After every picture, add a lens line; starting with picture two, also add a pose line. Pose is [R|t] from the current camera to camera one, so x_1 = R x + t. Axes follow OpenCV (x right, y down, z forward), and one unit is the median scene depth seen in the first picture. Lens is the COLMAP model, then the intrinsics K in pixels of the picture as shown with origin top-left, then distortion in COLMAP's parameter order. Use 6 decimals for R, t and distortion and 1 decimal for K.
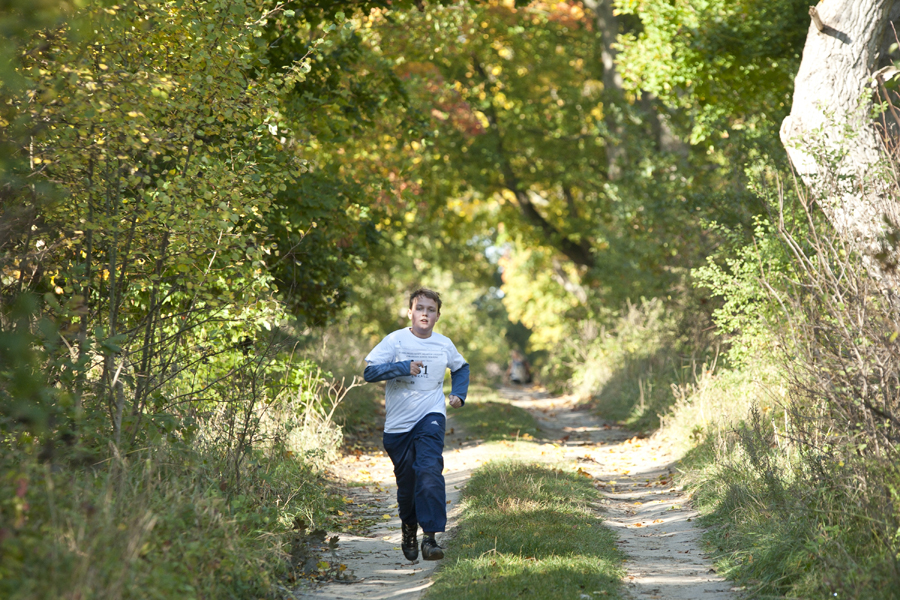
lens RADIAL K [[4676.0, 0, 496.5], [0, 4676.0, 349.2], [0, 0, 1]] dist [1.649215, -3.124789]
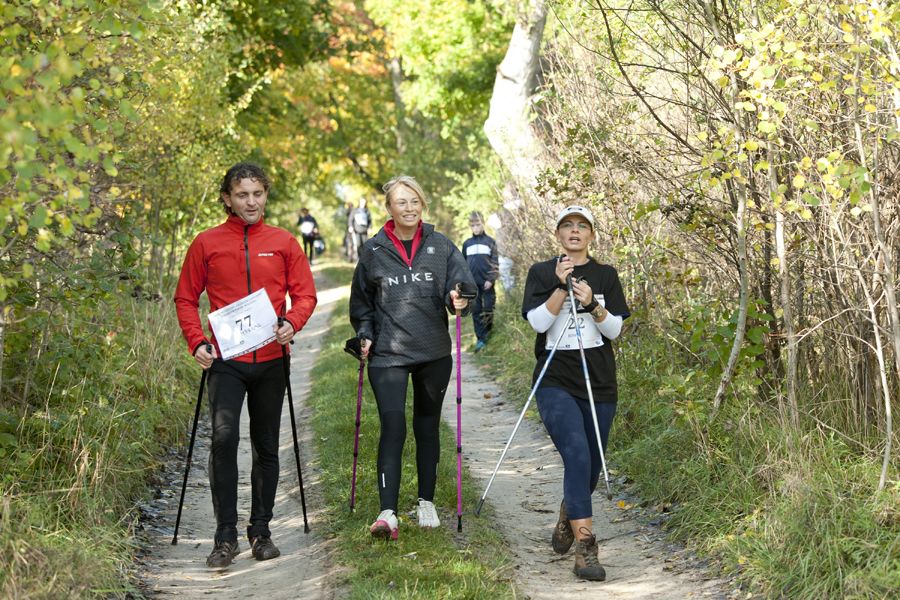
lens RADIAL K [[2372.1, 0, 450.0], [0, 2372.1, 300.0], [0, 0, 1]] dist [0.140851, 0.411204]
pose [[0.998680, -0.026109, 0.044227, -0.001432], [0.024955, 0.999339, 0.026445, 0.000270], [-0.044889, -0.025306, 0.998671, -0.013220]]
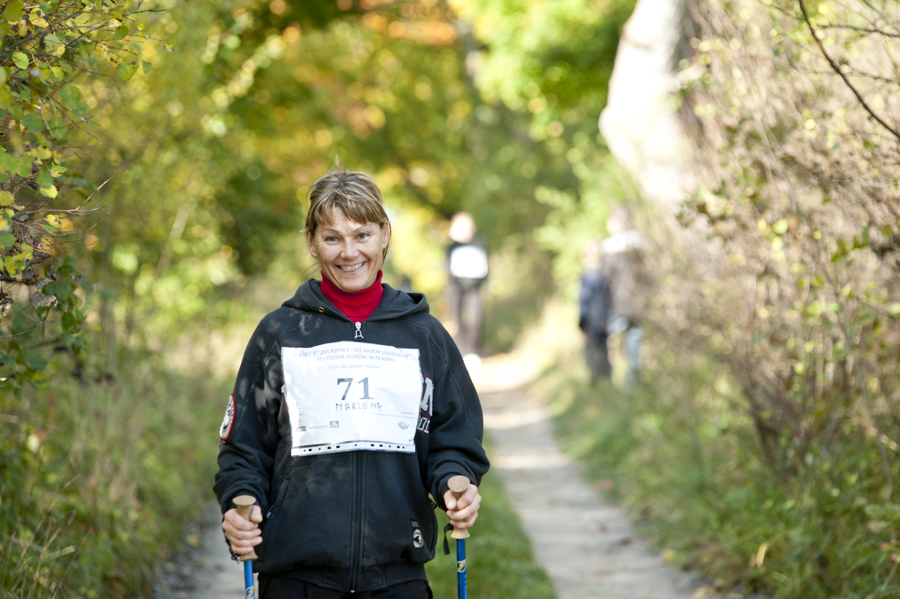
lens RADIAL K [[3657.5, 0, 450.0], [0, 3657.5, 299.5], [0, 0, 1]] dist [1.346524, 1.381799]
pose [[0.999587, -0.022693, 0.017657, -0.002000], [0.022663, 0.999741, 0.001889, 0.000378], [-0.017695, -0.001488, 0.999842, -0.028344]]
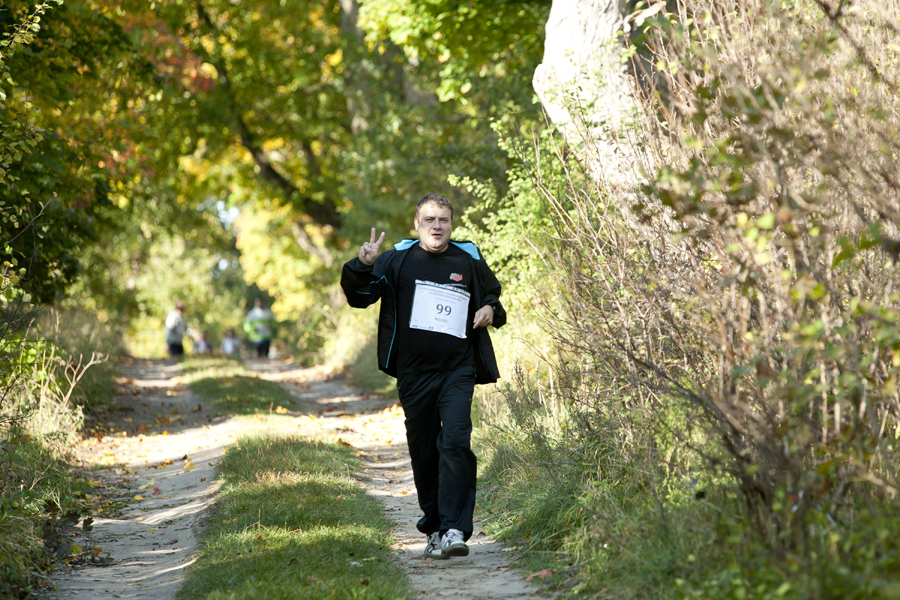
lens RADIAL K [[5145.4, 0, 498.2], [0, 5145.4, 297.3], [0, 0, 1]] dist [2.246316, 31.245494]
pose [[0.997928, -0.038082, 0.051869, -0.003371], [0.038279, 0.999263, -0.002808, 0.000686], [-0.051723, 0.004787, 0.998650, -0.053070]]
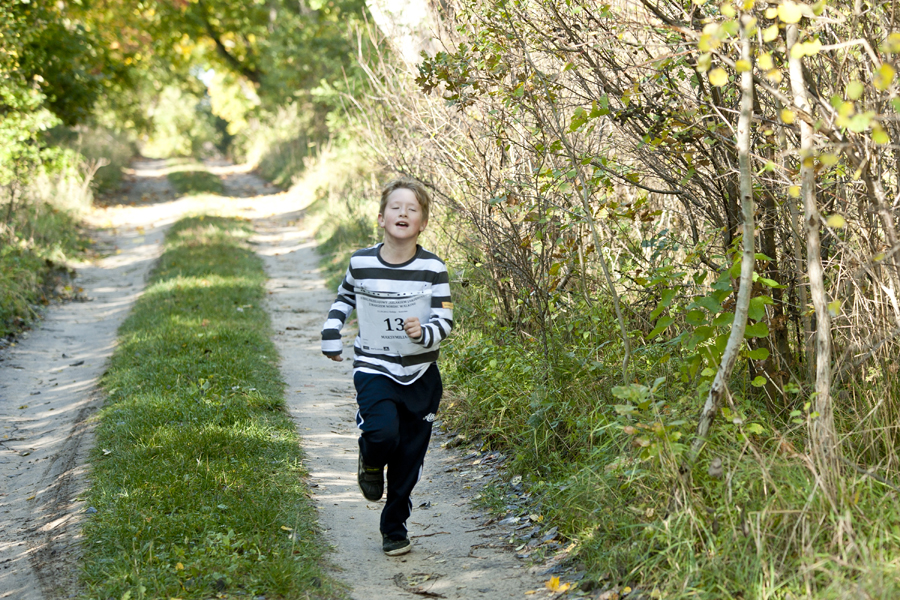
lens RADIAL K [[2696.6, 0, 450.0], [0, 2696.6, 300.0], [0, 0, 1]] dist [0.215118, -0.243629]
pose [[0.995969, -0.029083, 0.084856, 0.008478], [0.023677, 0.997667, 0.064034, -0.002554], [-0.086521, -0.061767, 0.994333, 0.086564]]
